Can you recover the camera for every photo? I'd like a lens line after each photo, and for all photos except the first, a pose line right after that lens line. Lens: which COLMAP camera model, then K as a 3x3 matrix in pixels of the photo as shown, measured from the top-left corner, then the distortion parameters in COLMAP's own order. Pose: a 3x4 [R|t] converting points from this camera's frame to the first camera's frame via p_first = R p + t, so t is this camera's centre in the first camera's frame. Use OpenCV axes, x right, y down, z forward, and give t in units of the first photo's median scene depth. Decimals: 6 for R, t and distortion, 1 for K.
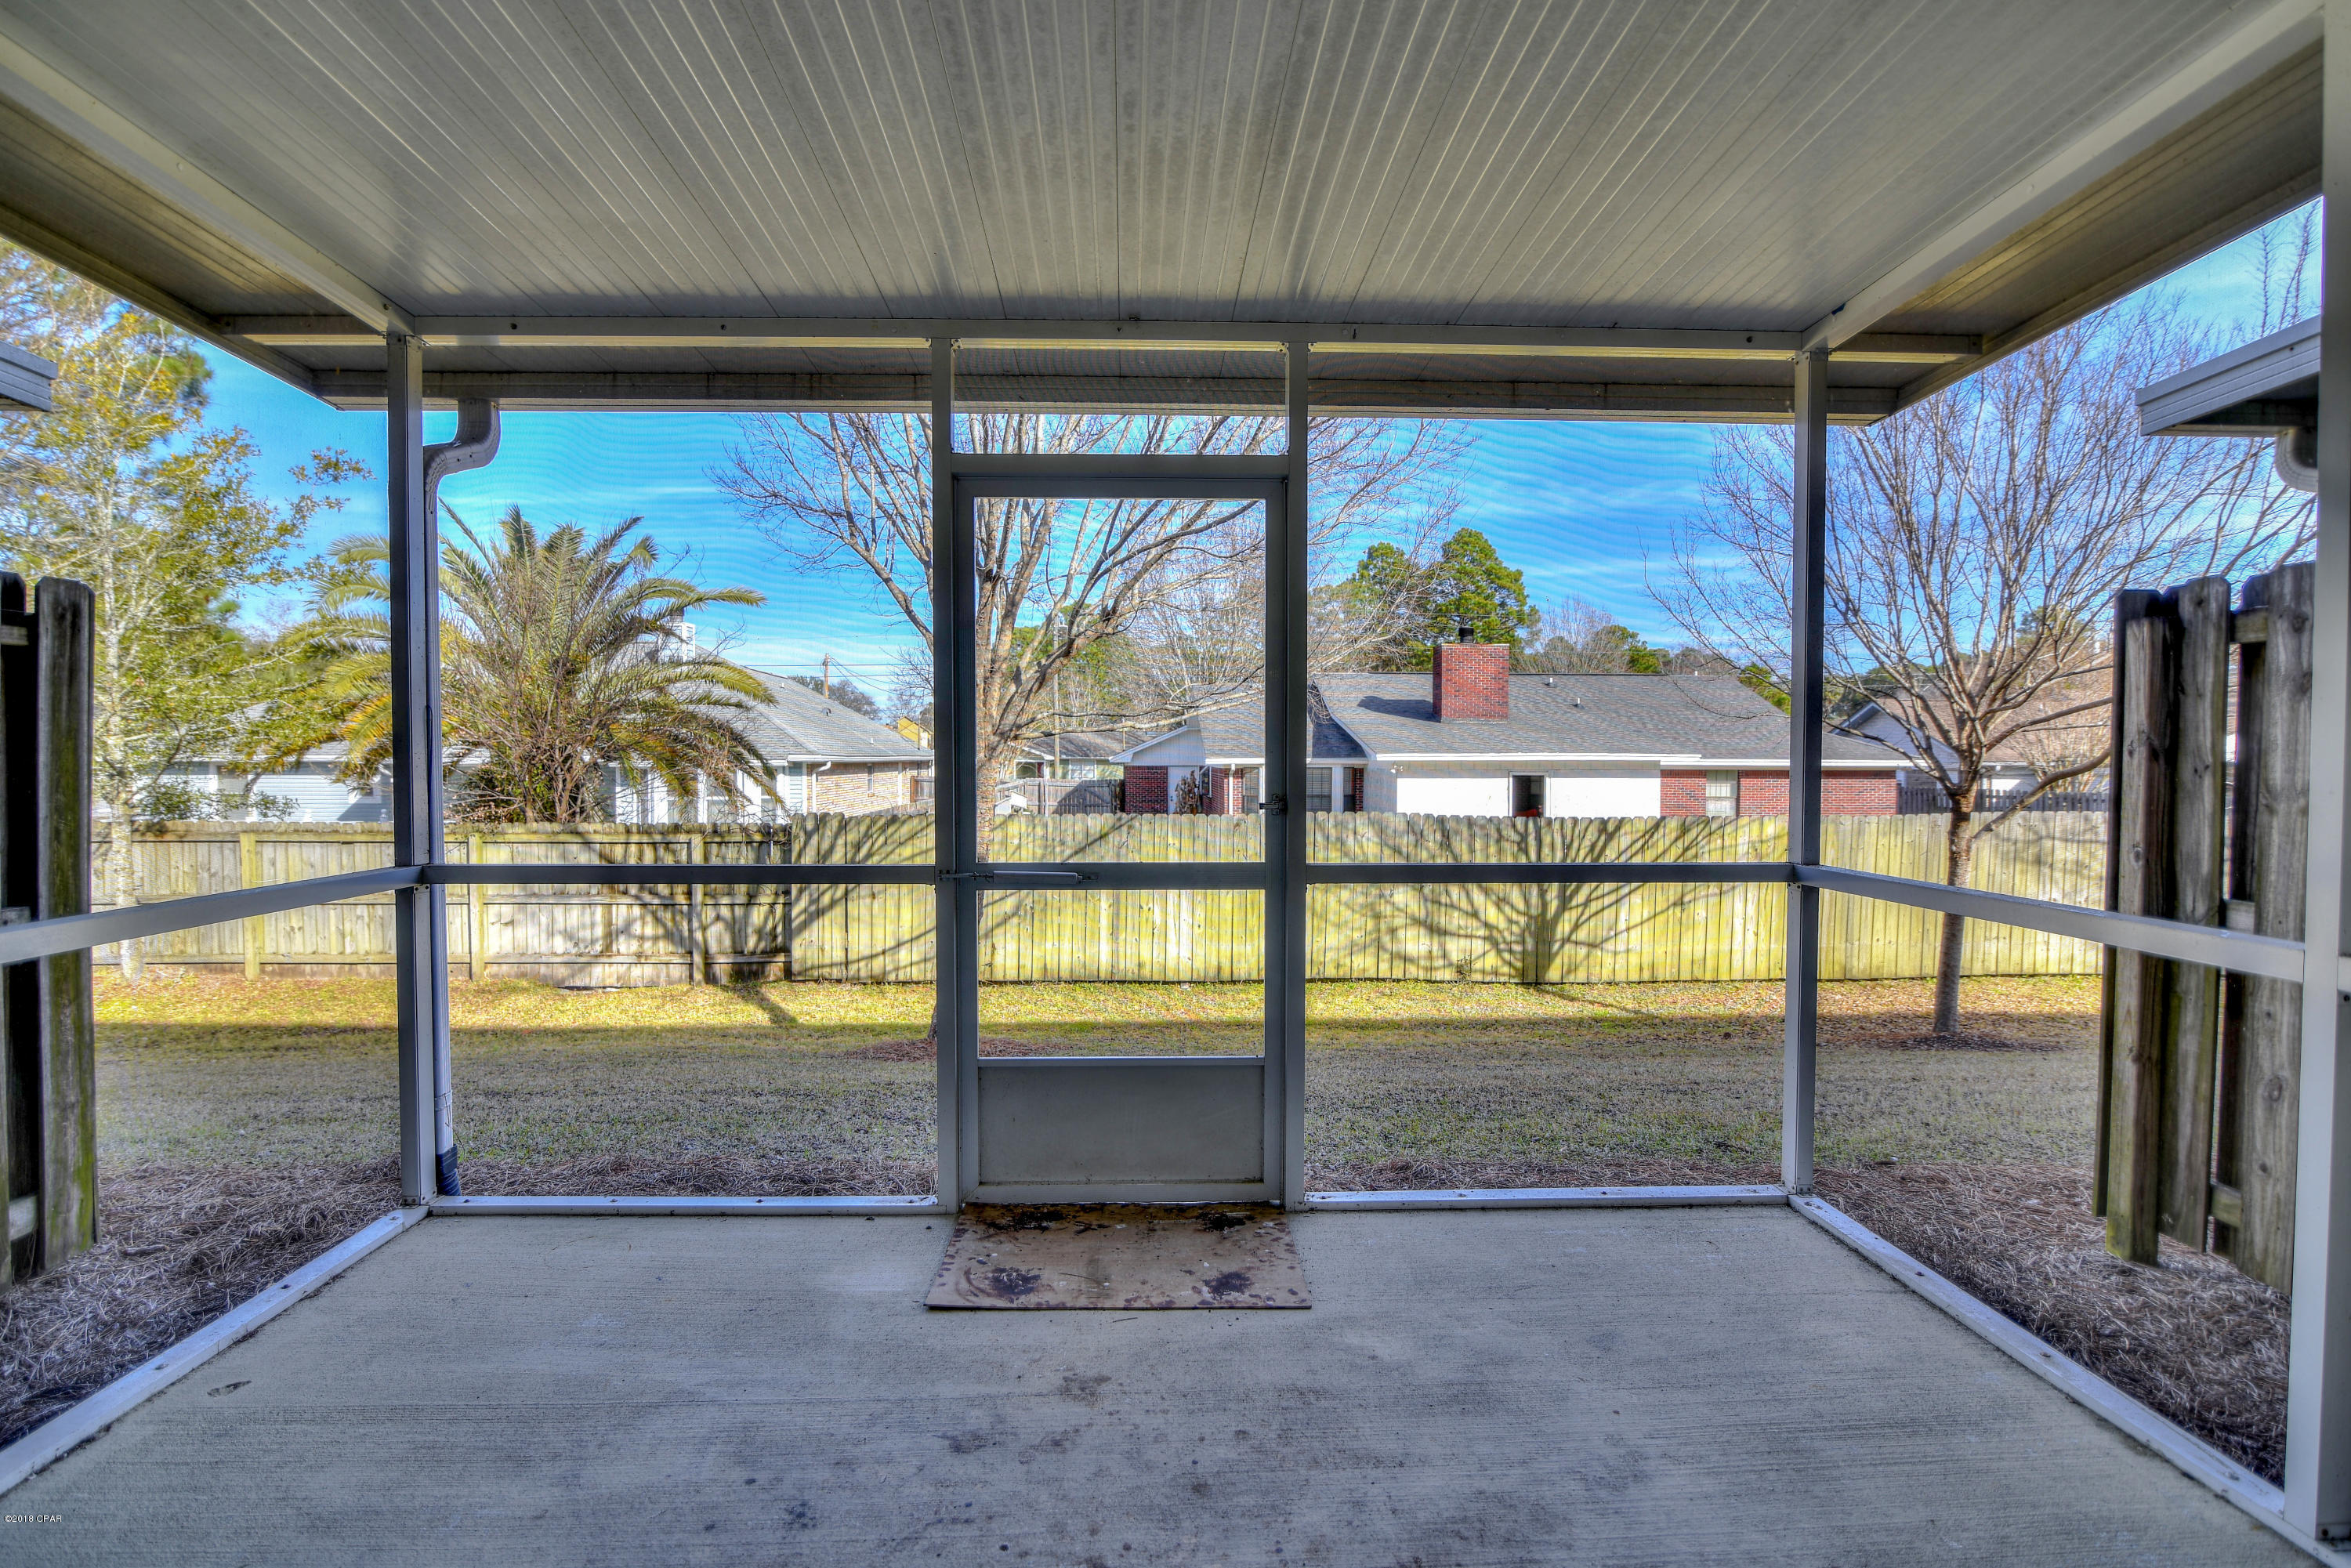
lens RADIAL K [[1141.2, 0, 1166.1], [0, 1141.2, 797.0], [0, 0, 1]] dist [-0.014569, 0.000162]
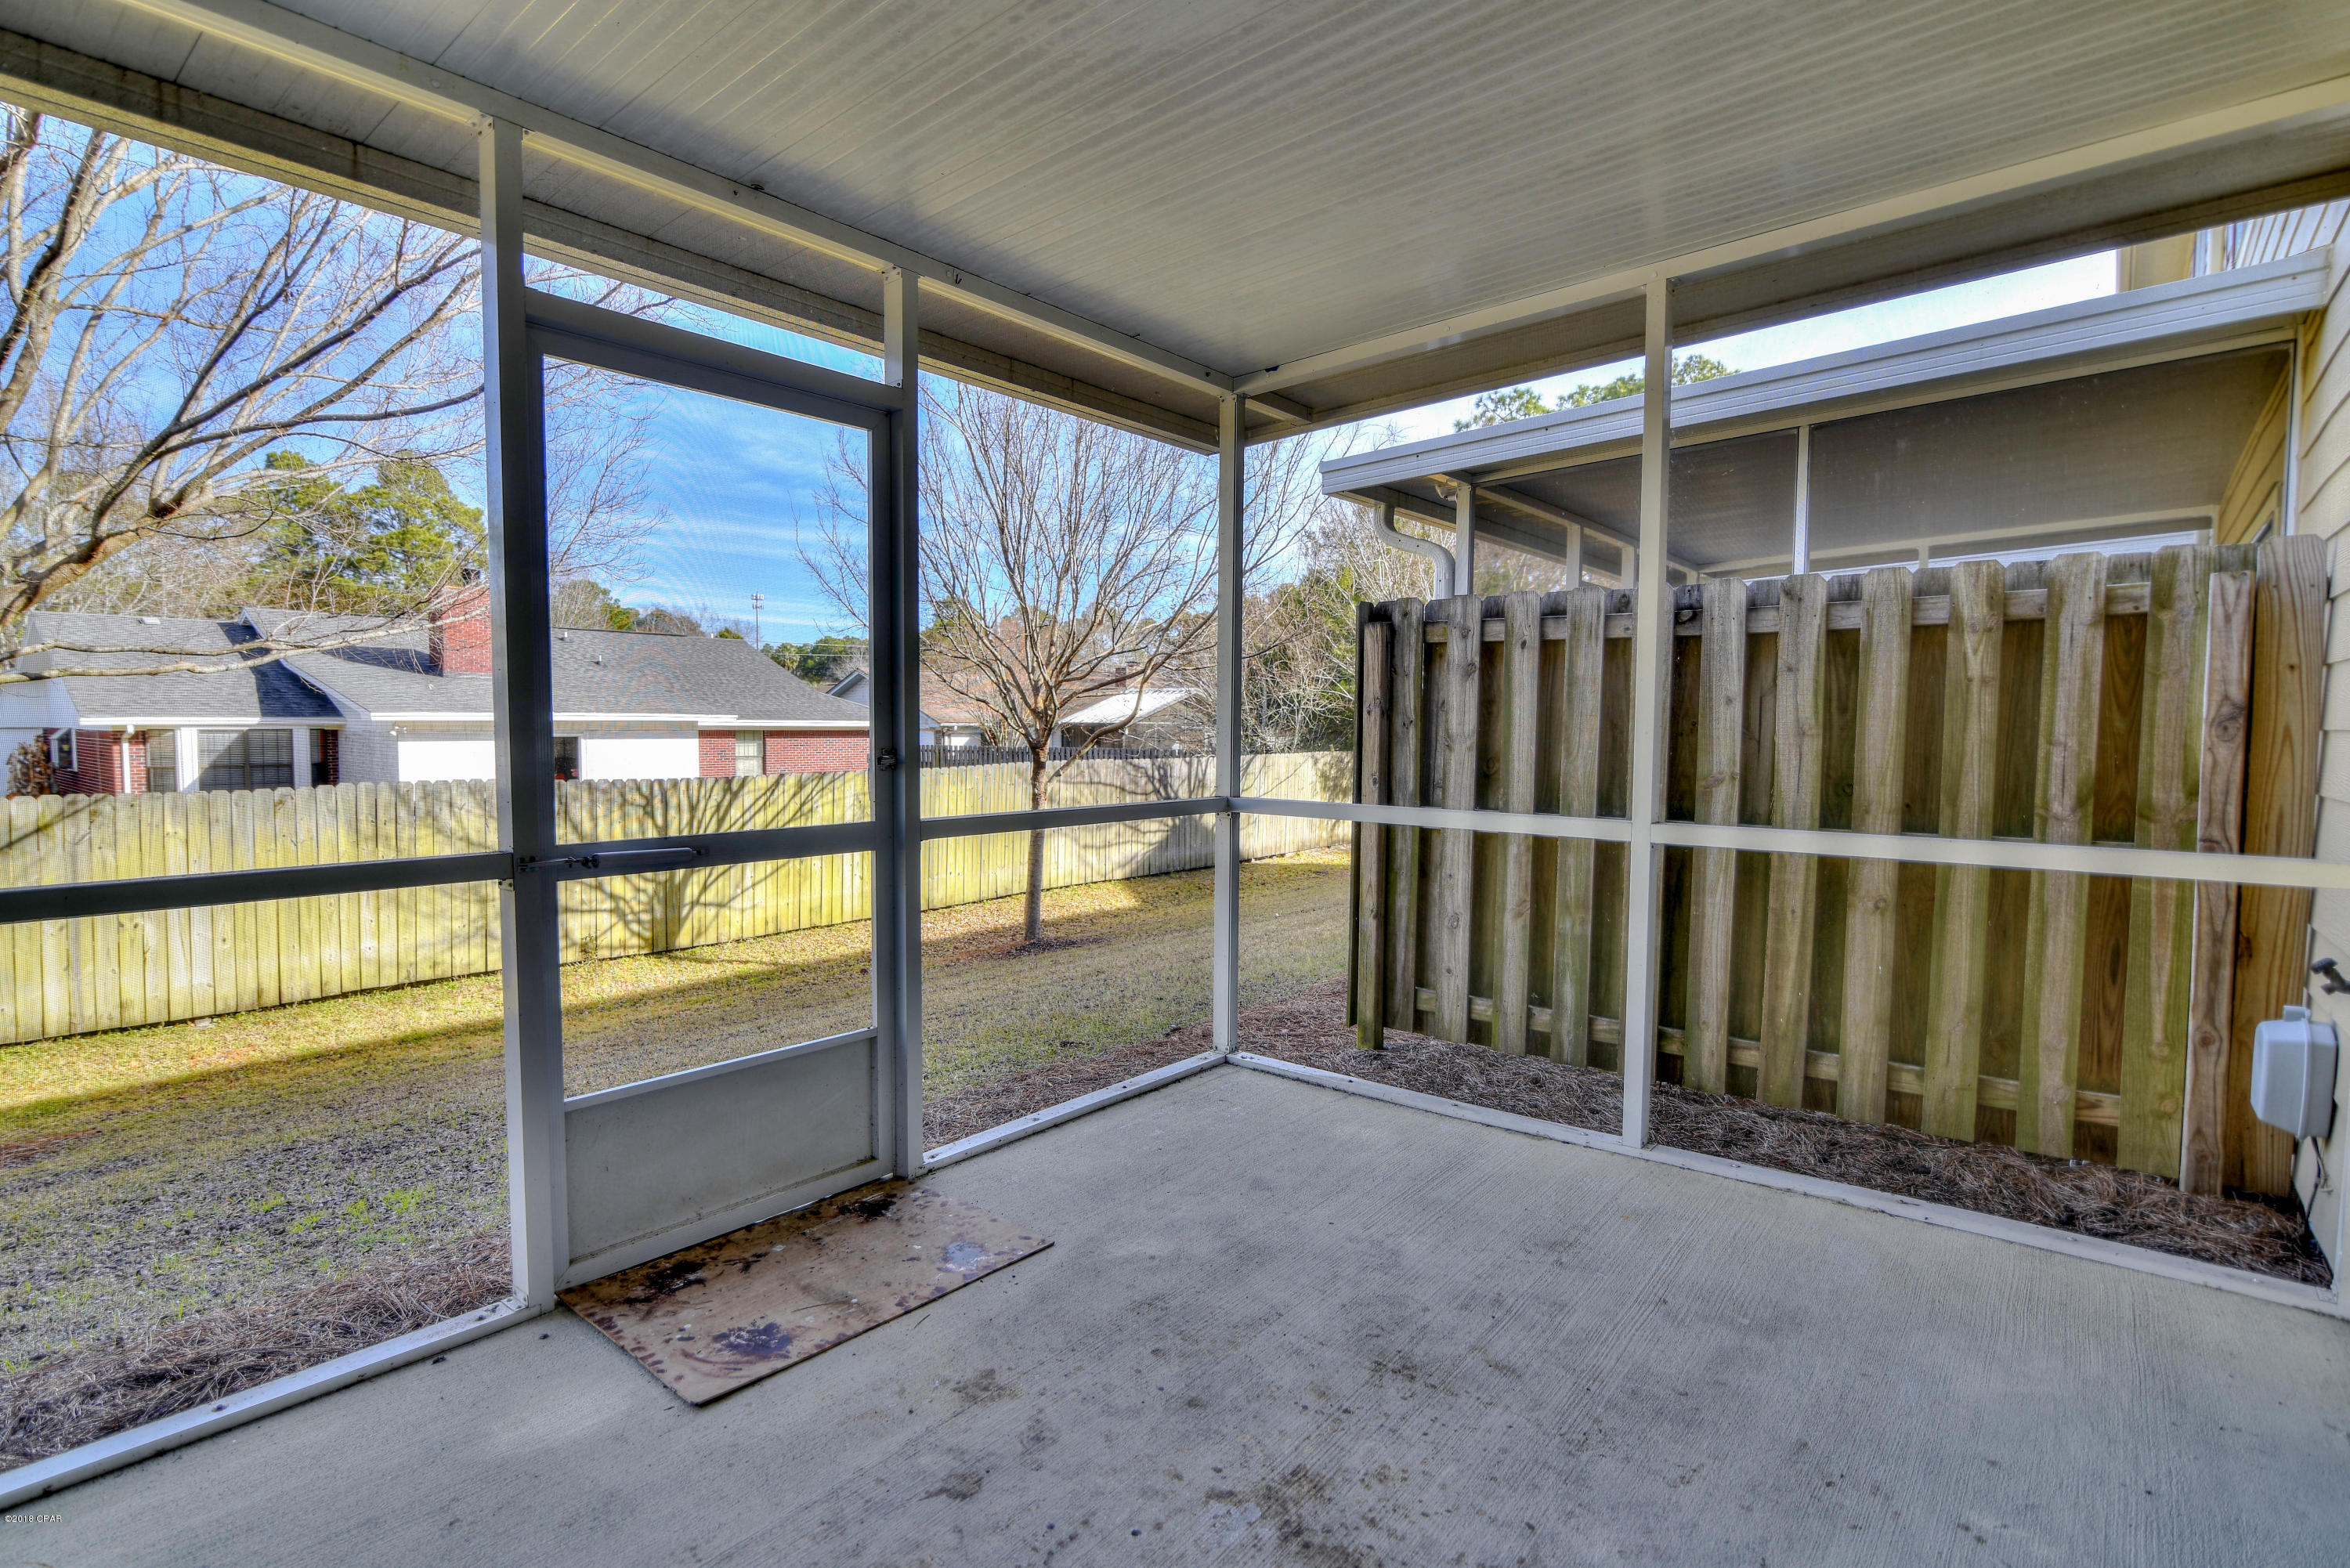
lens RADIAL K [[1140.7, 0, 1165.6], [0, 1140.7, 797.0], [0, 0, 1]] dist [-0.014569, 0.000162]
pose [[0.666025, -0.046693, 0.744467, -0.172231], [0.021358, 0.998823, 0.043538, 0.000592], [-0.745624, -0.013097, 0.666239, 0.075471]]
